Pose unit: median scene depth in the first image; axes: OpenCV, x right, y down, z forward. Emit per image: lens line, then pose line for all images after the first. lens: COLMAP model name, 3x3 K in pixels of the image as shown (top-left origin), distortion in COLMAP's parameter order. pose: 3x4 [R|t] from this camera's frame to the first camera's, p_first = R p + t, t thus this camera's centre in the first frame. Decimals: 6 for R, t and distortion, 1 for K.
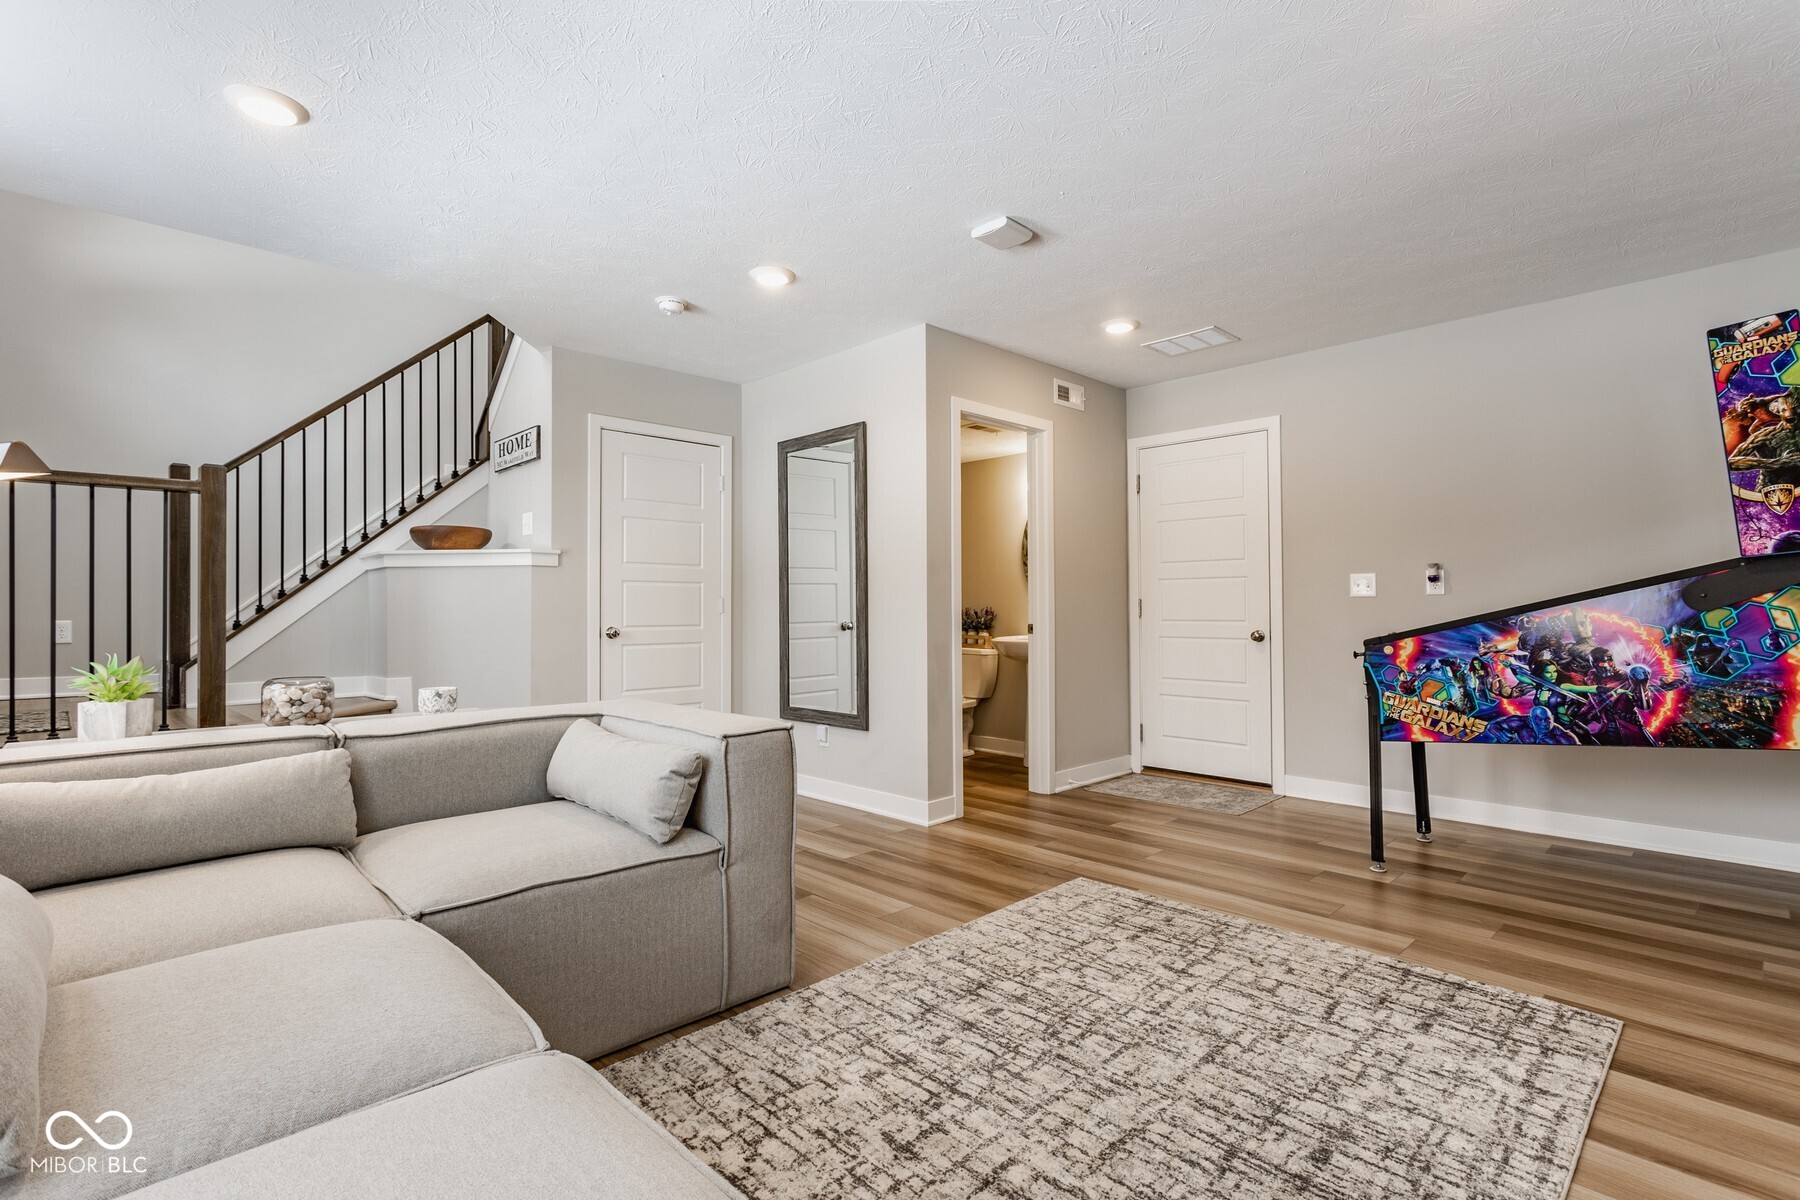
lens RADIAL K [[851.8, 0, 889.0], [0, 851.8, 602.9], [0, 0, 1]] dist [0.002971, 0.002753]
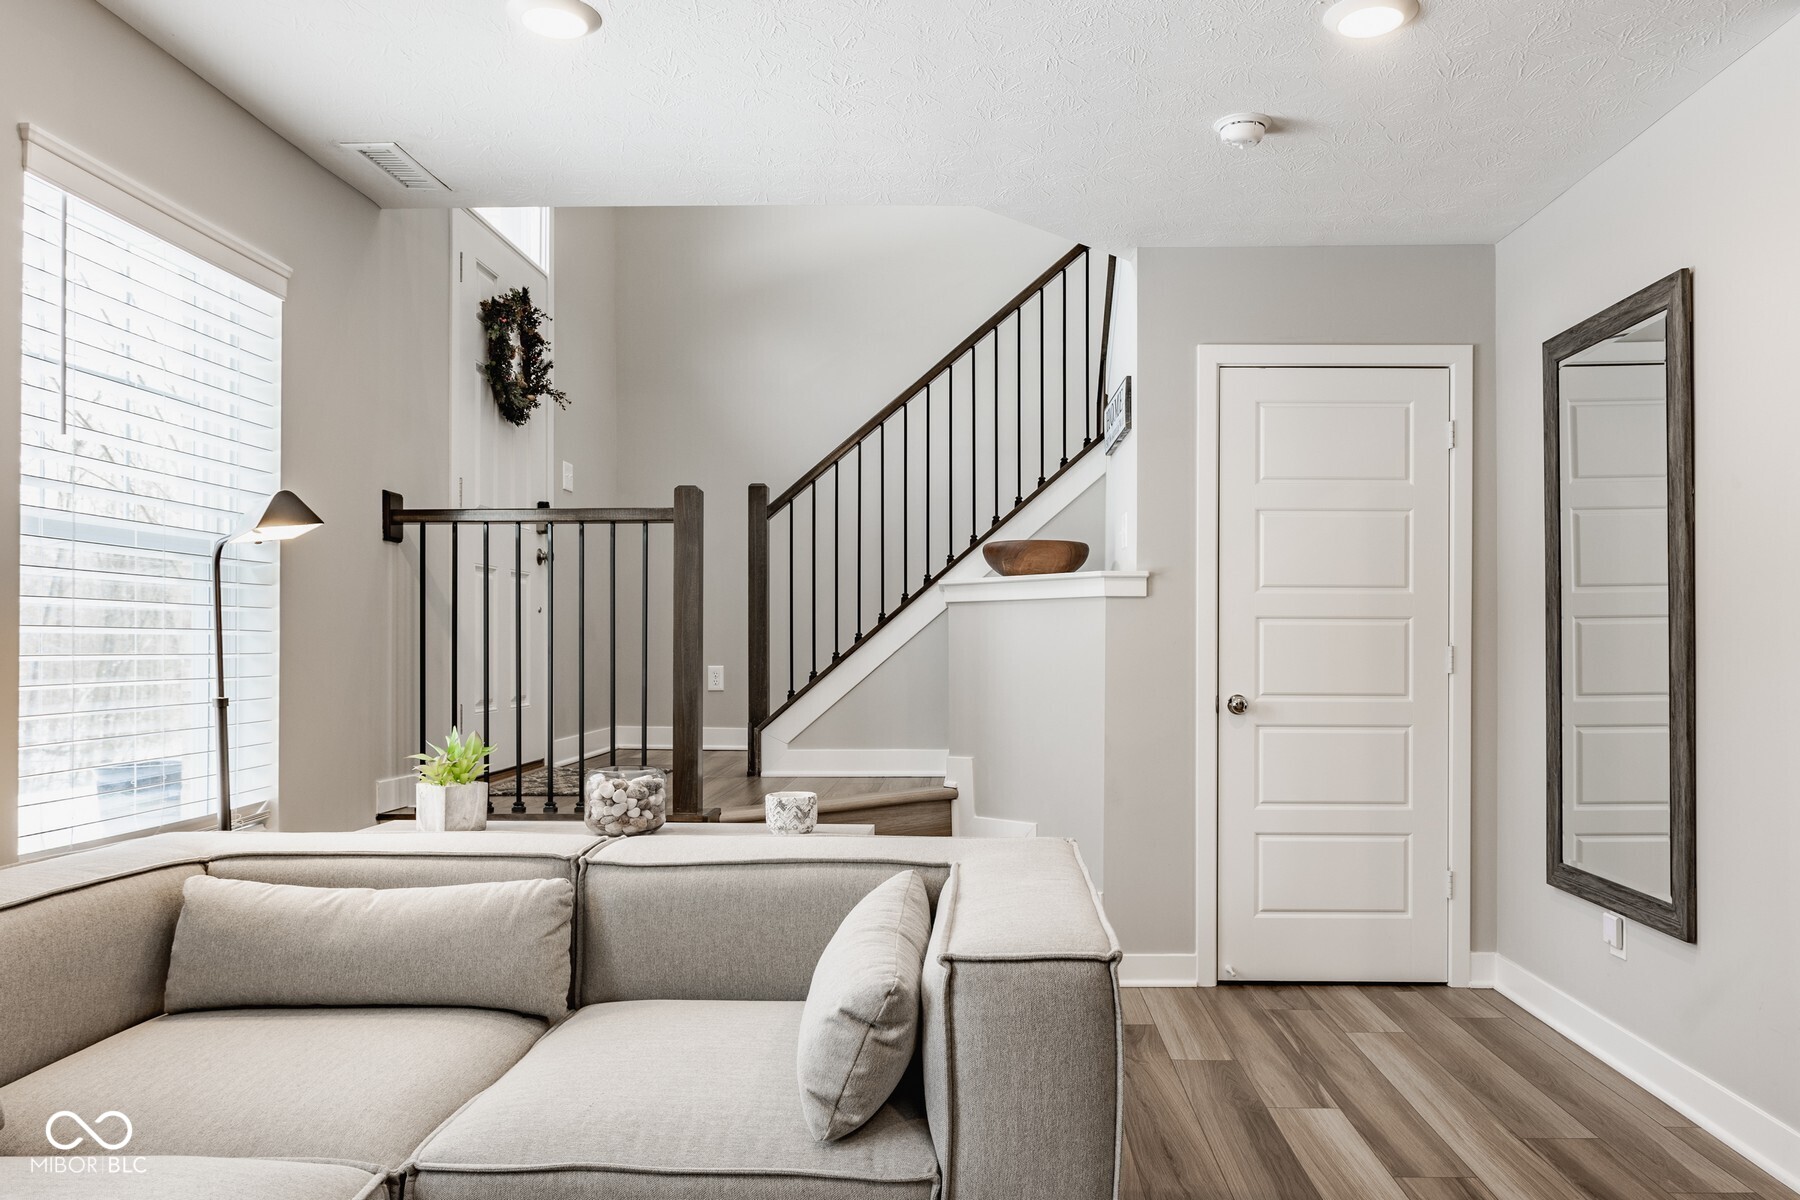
lens RADIAL K [[1266.3, 0, 944.1], [0, 1266.3, 632.2], [0, 0, 1]] dist [-0.002004, 0.006281]
pose [[0.709536, 0.001140, -0.704668, 0.303293], [0.001526, 0.999994, 0.003154, -0.035709], [0.704668, -0.003313, 0.709530, 0.423117]]
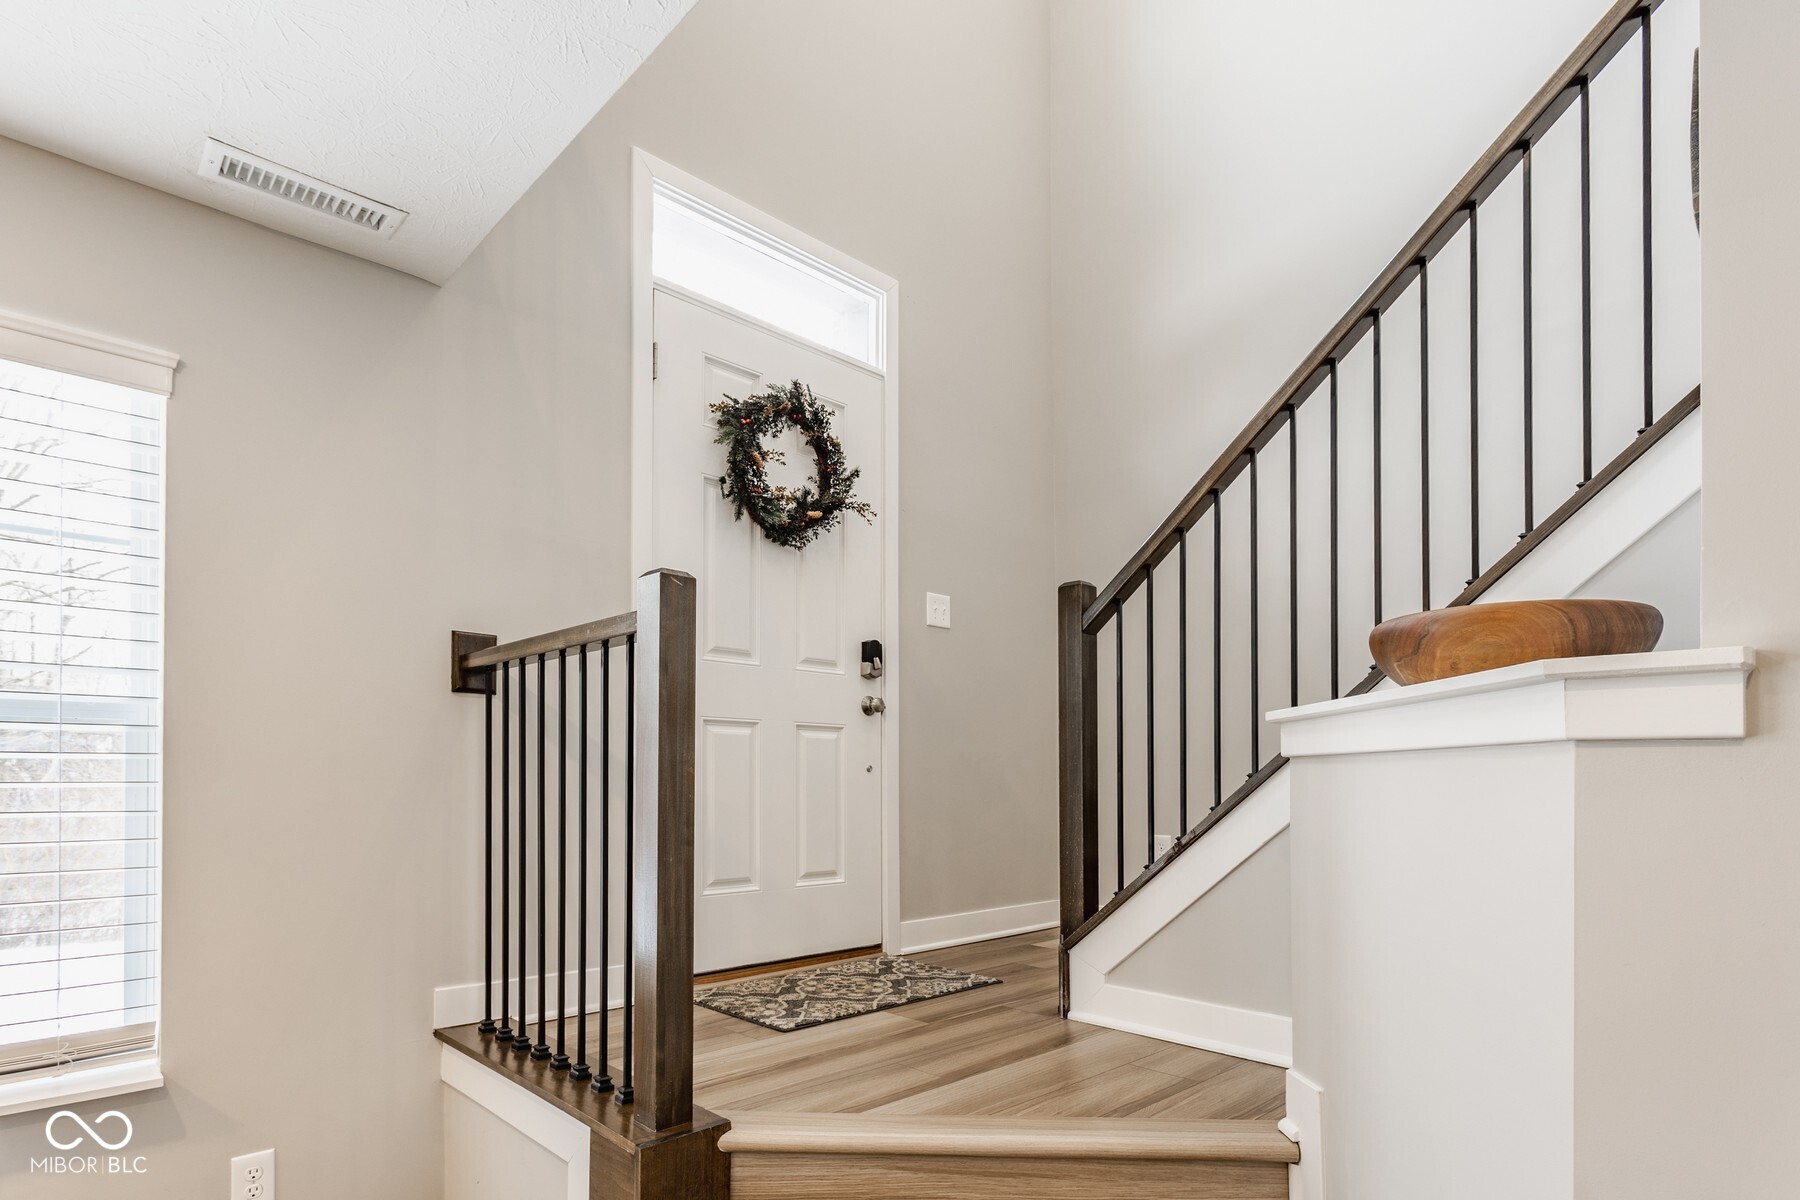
lens RADIAL K [[930.2, 0, 922.4], [0, 930.2, 764.6], [0, 0, 1]] dist [-0.001205, -0.000783]
pose [[0.018635, -0.003537, -0.999820, -0.339207], [0.007187, 0.999968, -0.003403, -0.067990], [0.999801, -0.007122, 0.018660, 1.480578]]
